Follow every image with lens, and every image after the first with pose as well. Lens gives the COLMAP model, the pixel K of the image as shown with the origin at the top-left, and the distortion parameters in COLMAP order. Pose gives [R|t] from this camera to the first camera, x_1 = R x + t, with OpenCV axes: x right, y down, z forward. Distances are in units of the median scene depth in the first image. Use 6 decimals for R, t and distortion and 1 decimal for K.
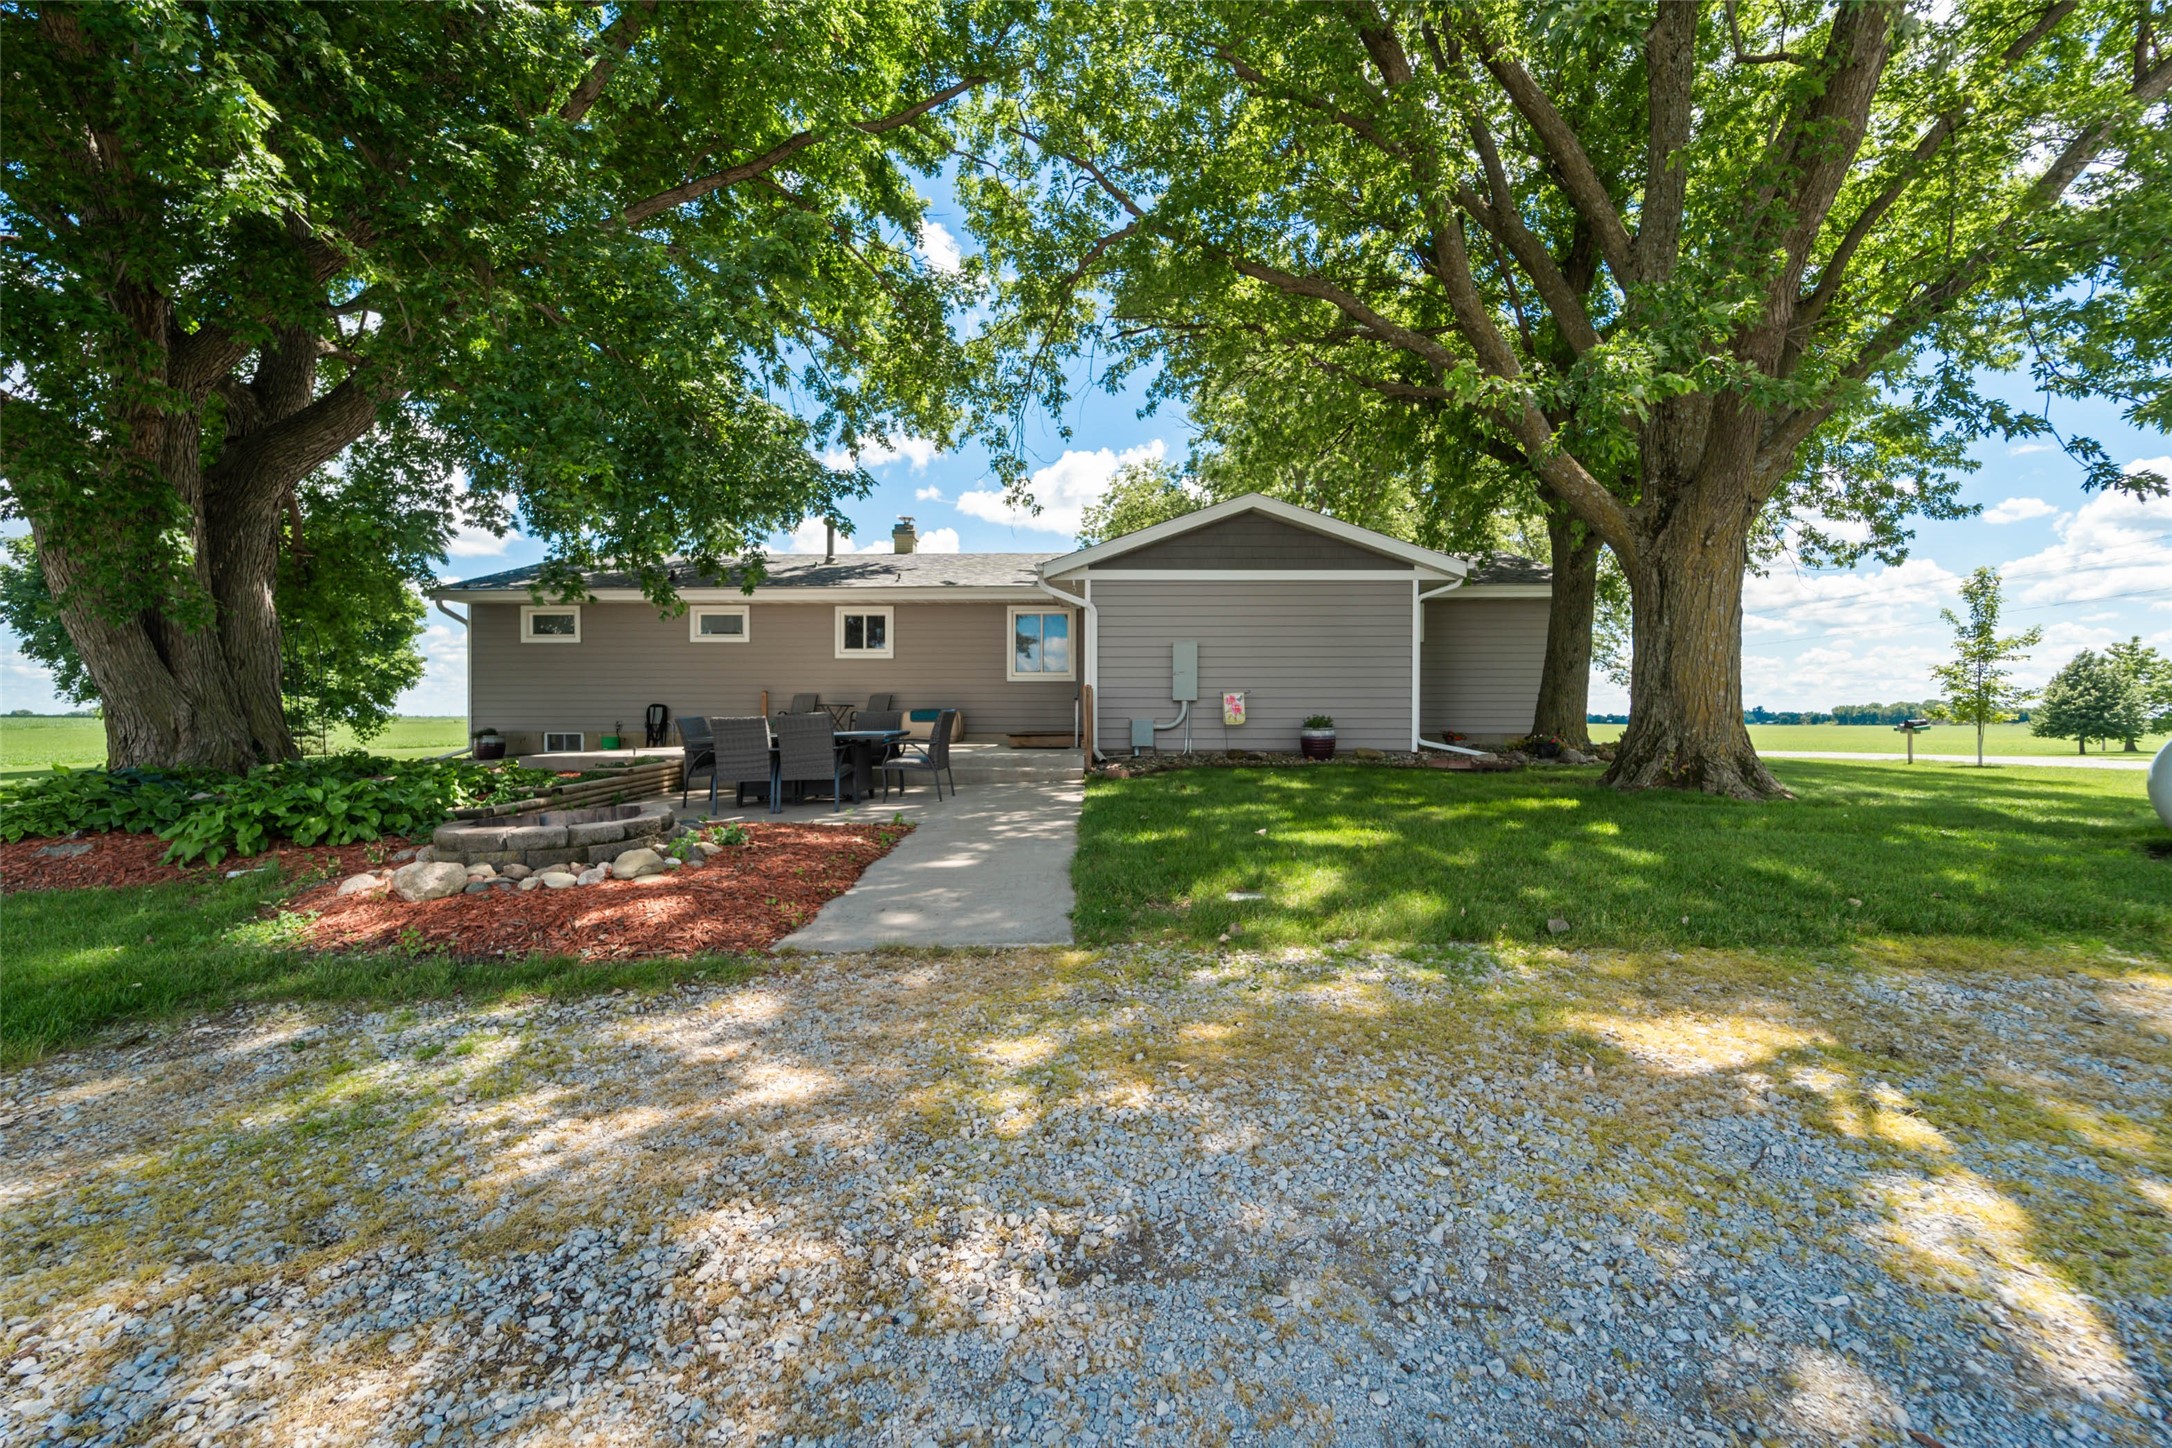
lens RADIAL K [[885.5, 0, 1089.3], [0, 885.5, 724.4], [0, 0, 1]] dist [0.007740, -0.001632]
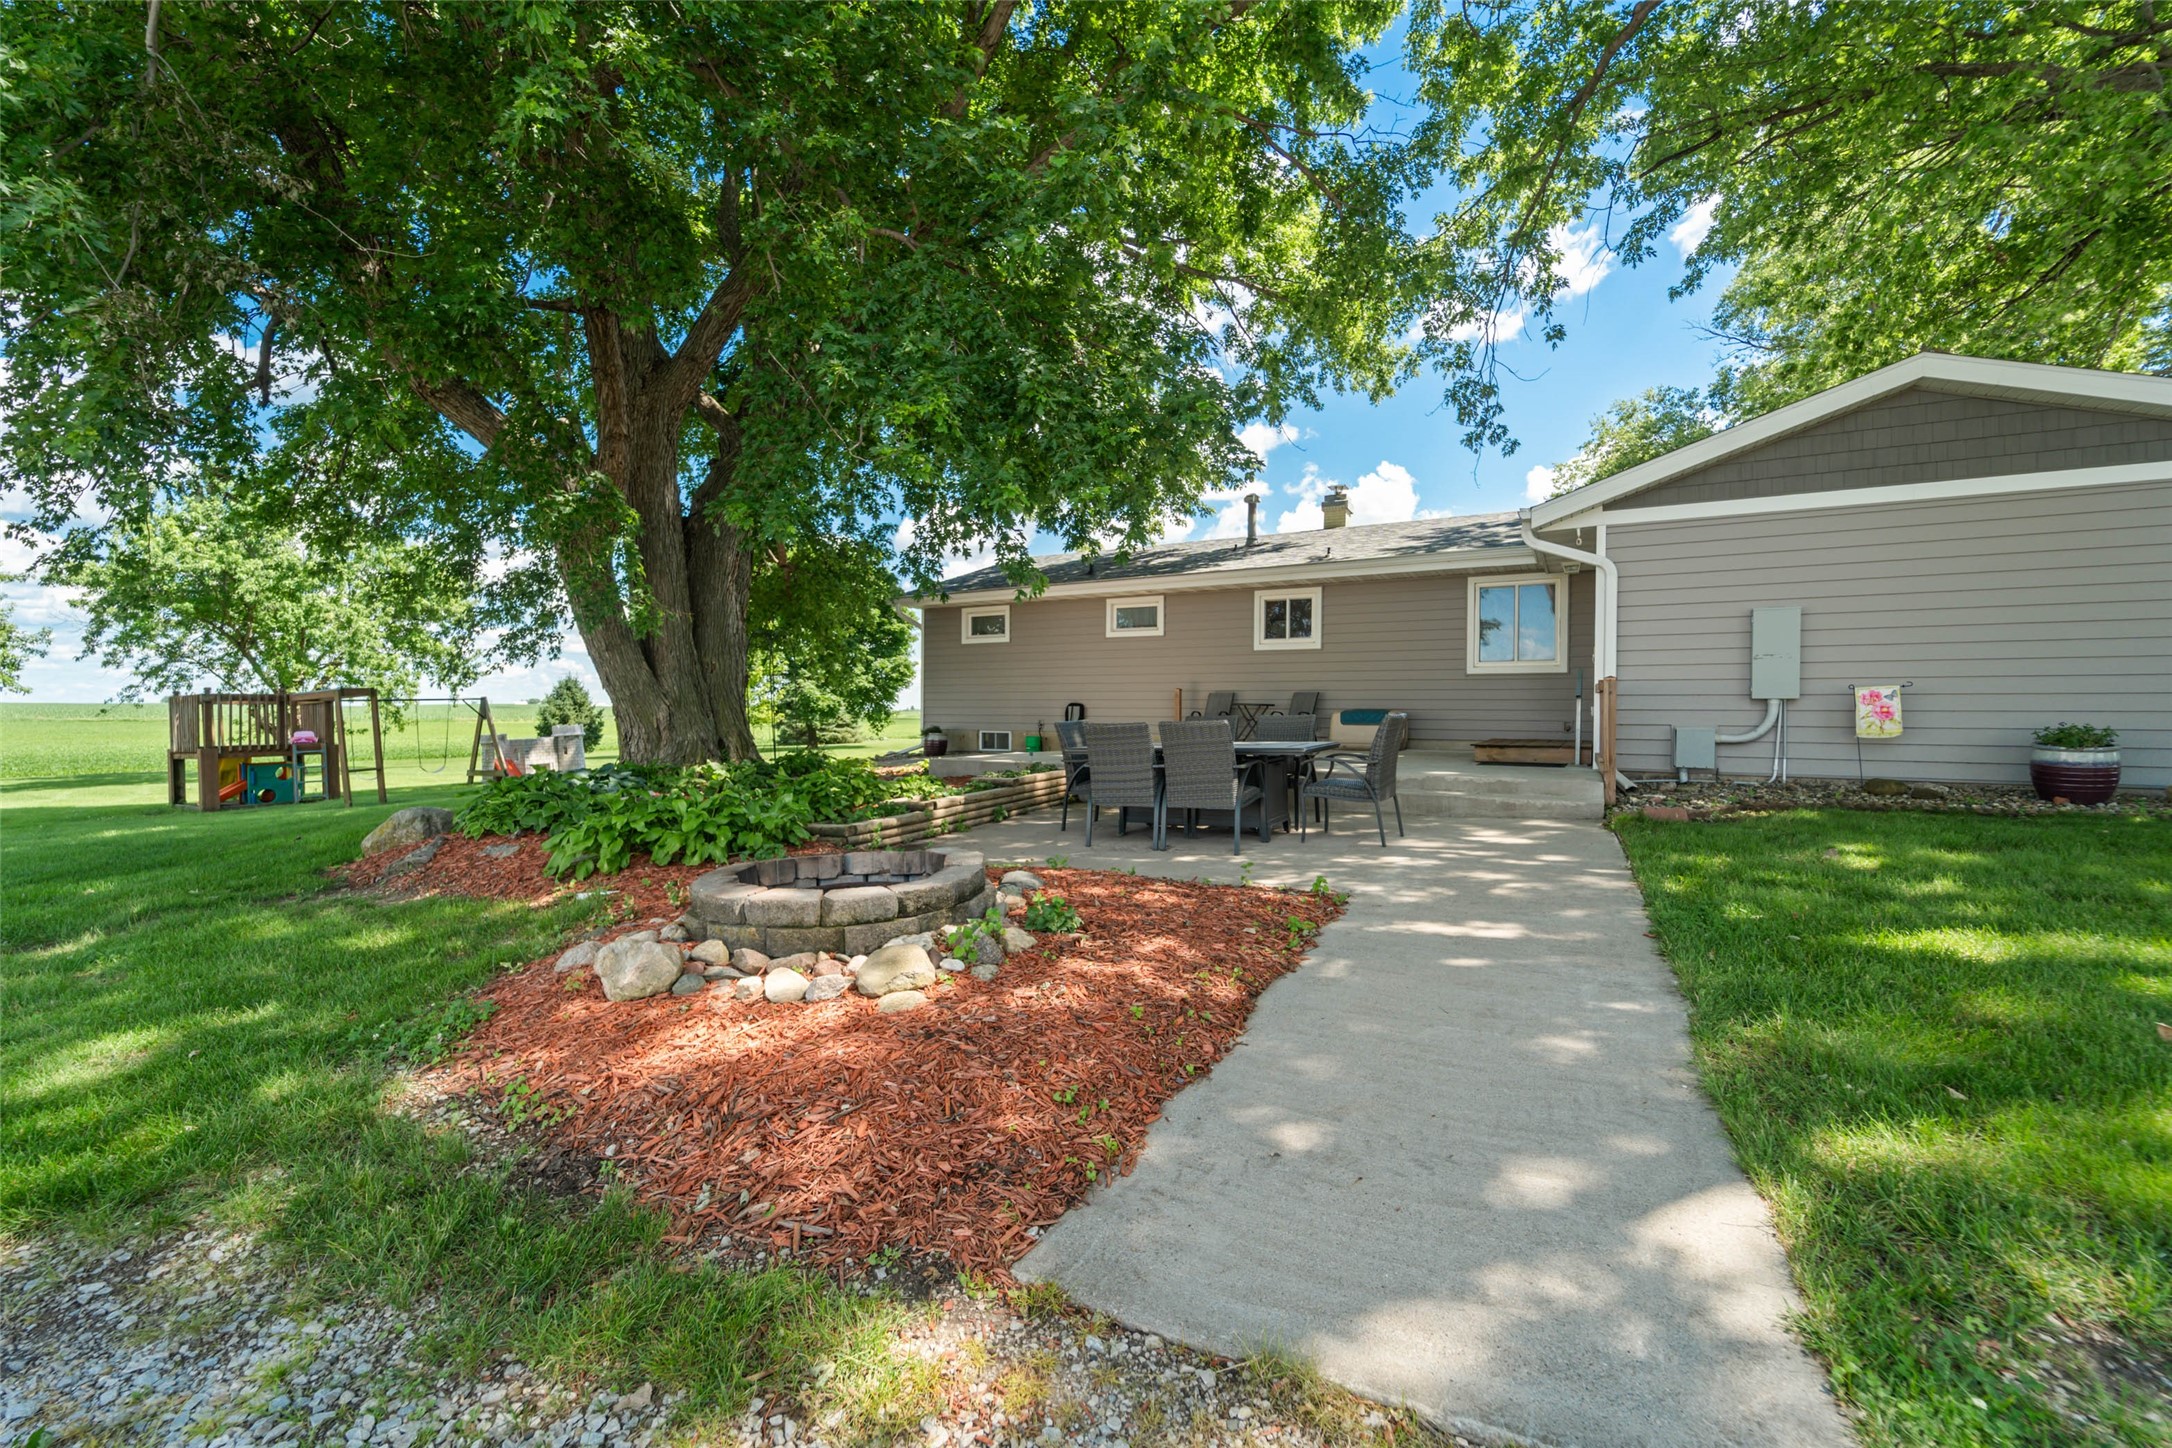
lens RADIAL K [[885.5, 0, 1095.1], [0, 885.5, 709.2], [0, 0, 1]] dist [0.007740, -0.001632]
pose [[0.891290, 0.003362, -0.453422, -0.035417], [-0.008935, 0.999909, -0.010150, -0.007651], [0.453346, 0.013098, 0.891238, 0.179223]]
